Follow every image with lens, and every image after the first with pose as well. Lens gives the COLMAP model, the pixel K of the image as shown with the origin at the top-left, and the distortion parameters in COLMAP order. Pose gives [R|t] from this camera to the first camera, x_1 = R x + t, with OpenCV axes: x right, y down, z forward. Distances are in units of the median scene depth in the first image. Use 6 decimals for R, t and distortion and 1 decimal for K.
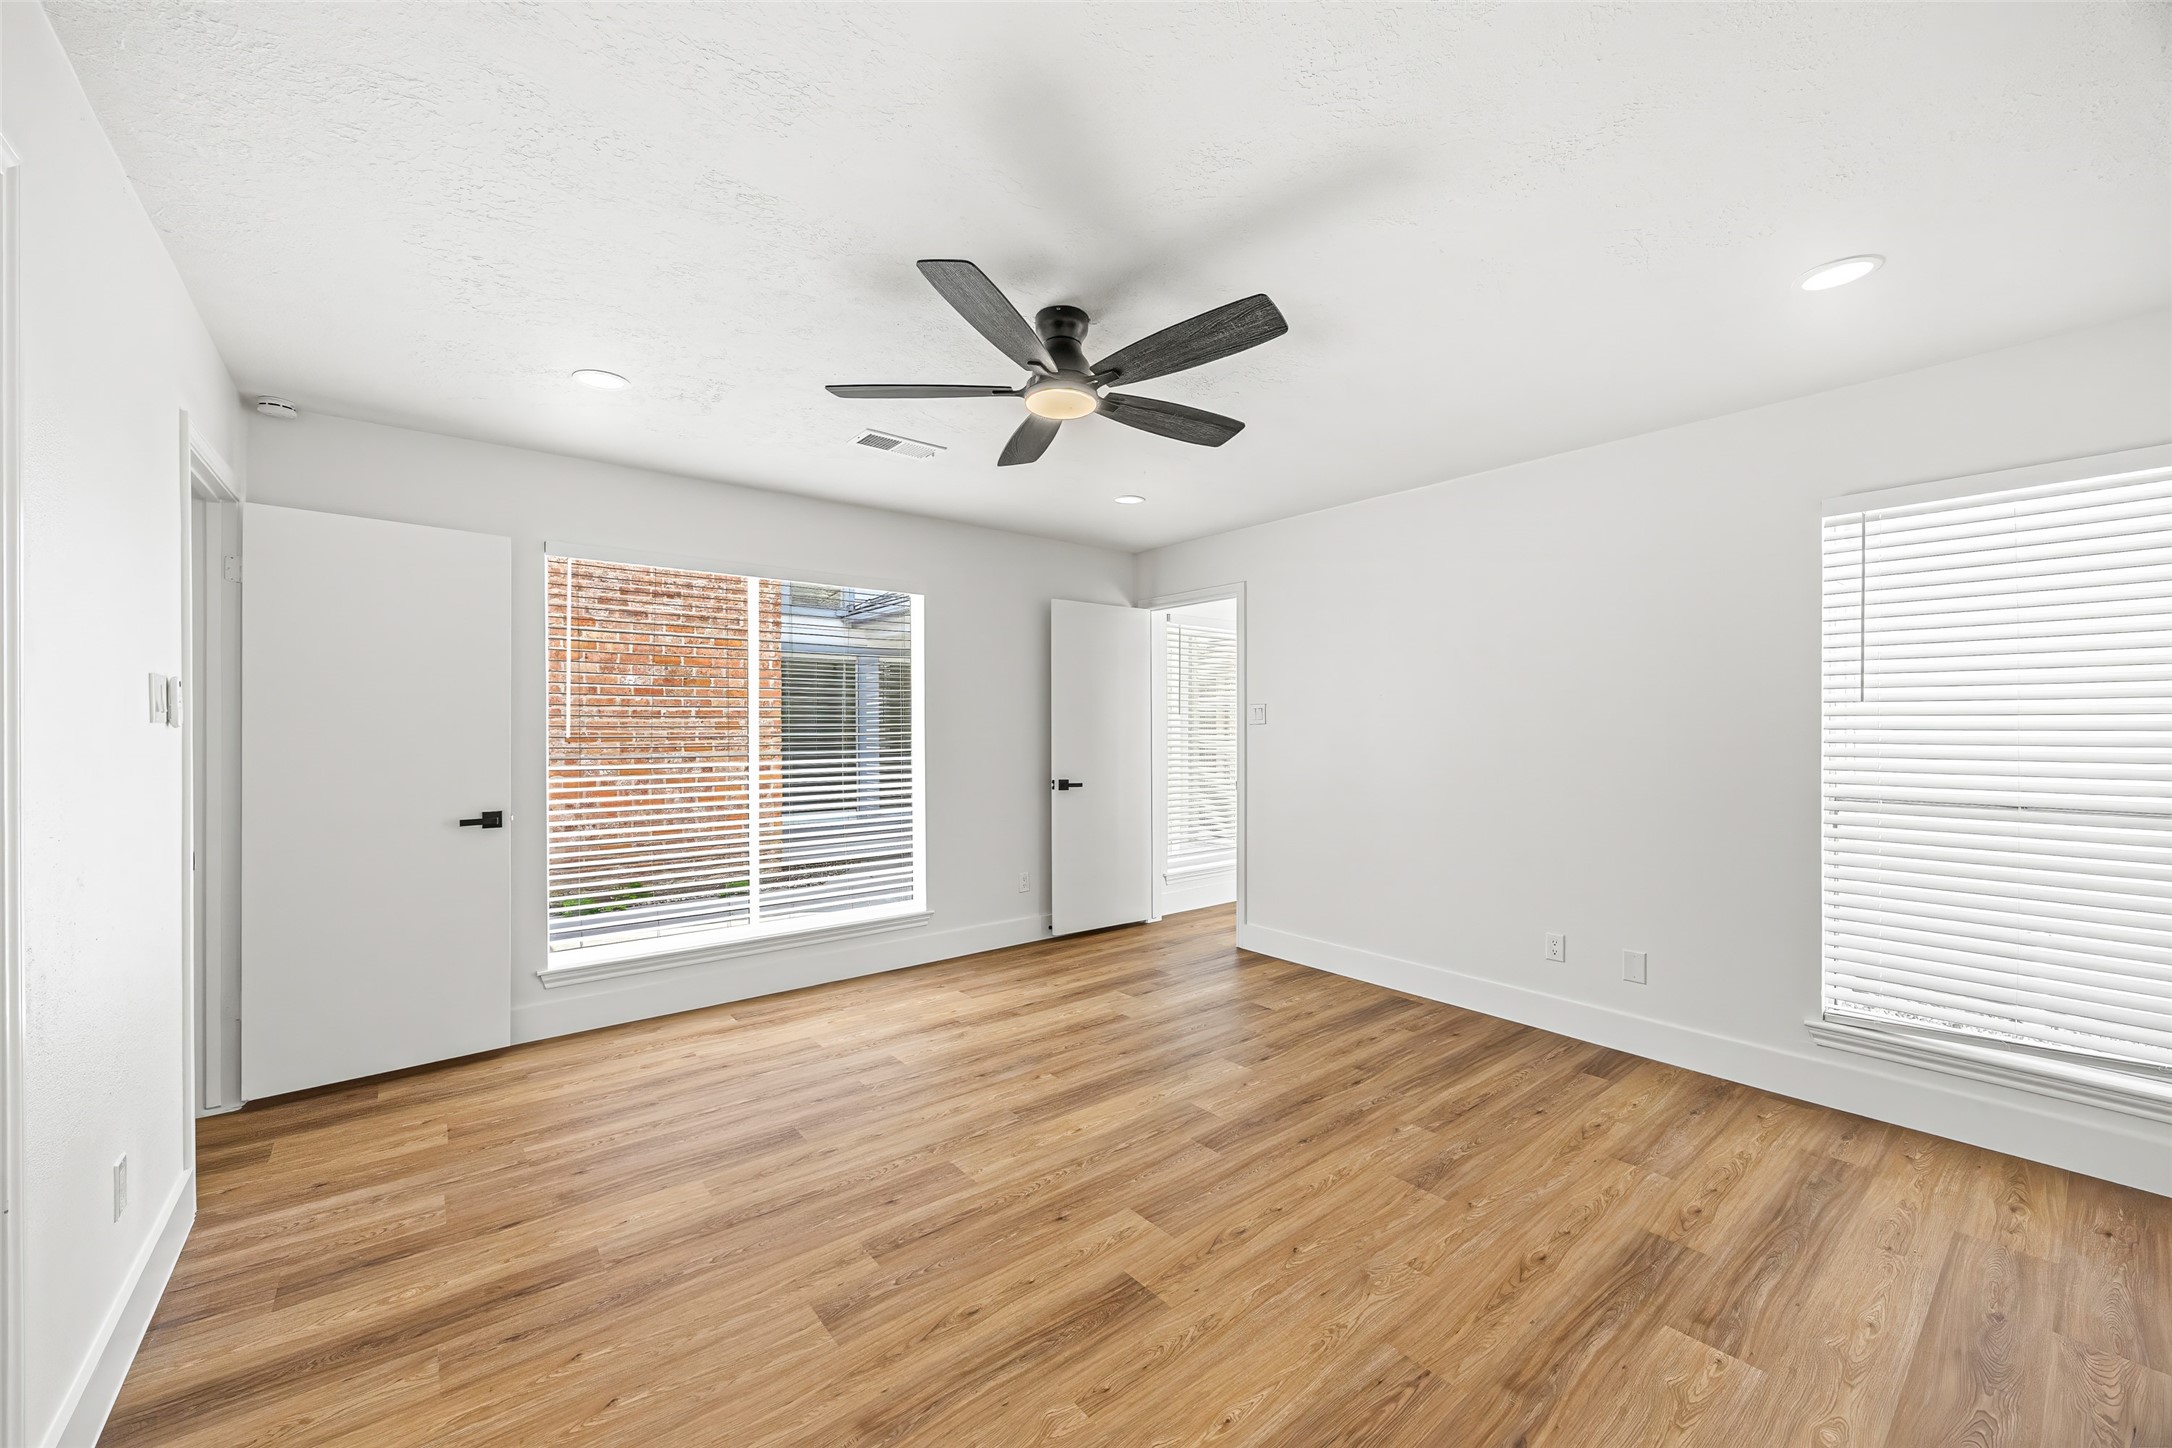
lens RADIAL K [[840.1, 0, 1090.8], [0, 840.1, 730.1], [0, 0, 1]] dist [-0.015756, -0.000049]
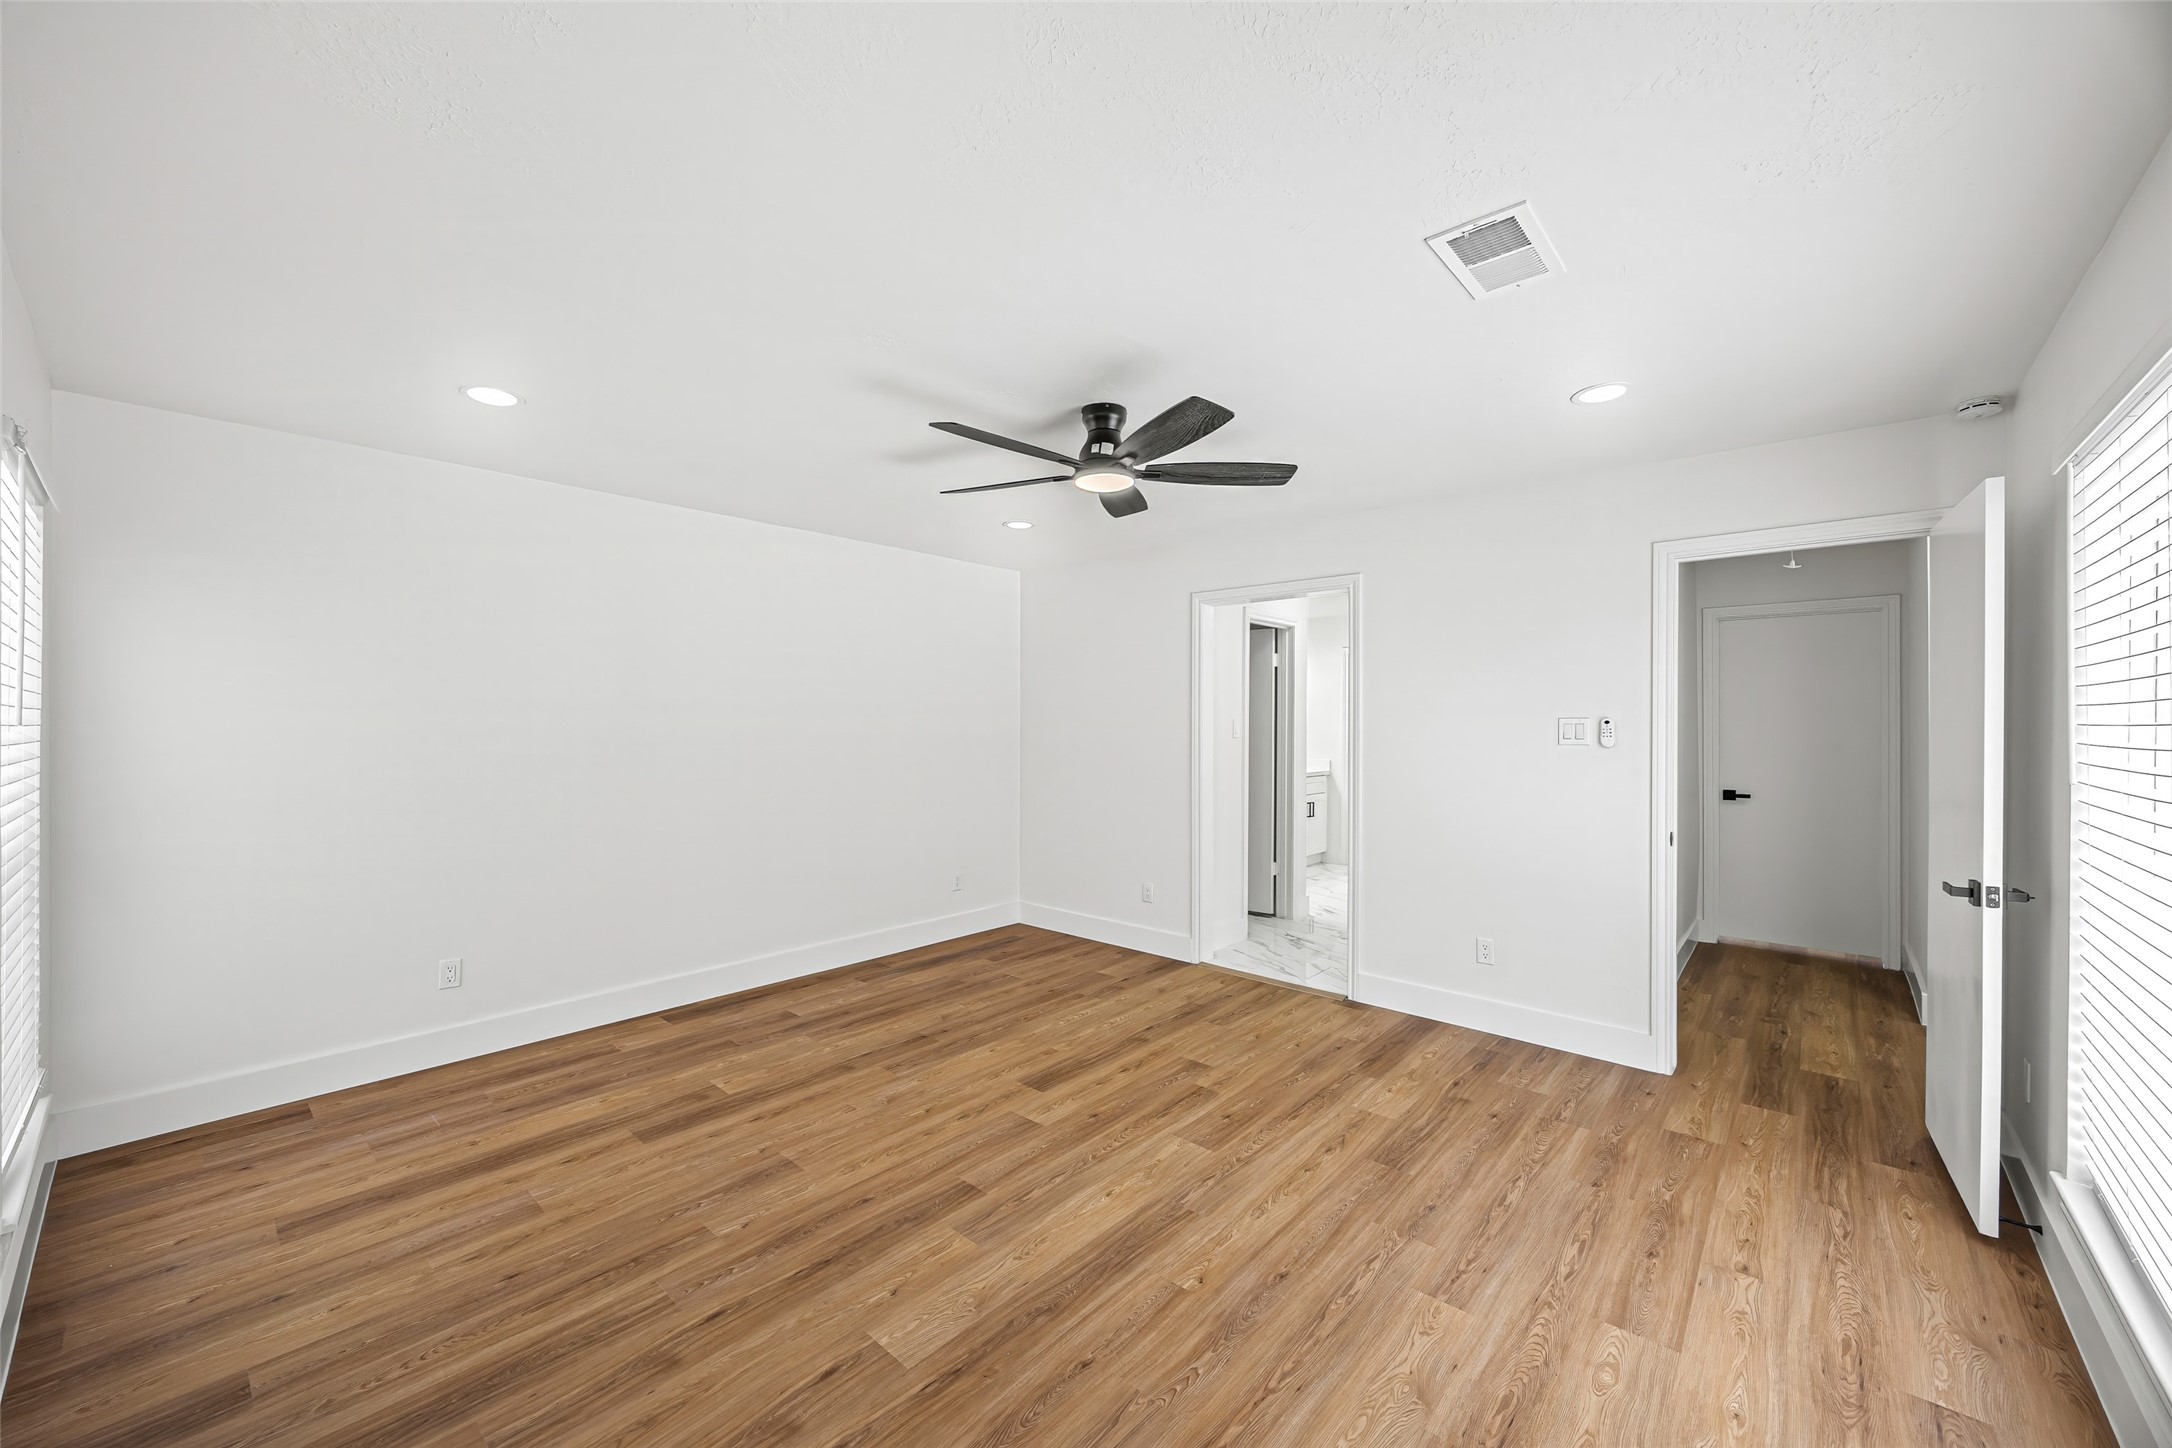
lens RADIAL K [[840.1, 0, 1087.3], [0, 840.1, 725.4], [0, 0, 1]] dist [-0.015756, -0.000049]
pose [[-0.987500, -0.001235, -0.157616, 0.176742], [-0.001966, 0.999988, 0.004487, -0.048450], [0.157609, 0.004740, -0.987490, 2.181541]]
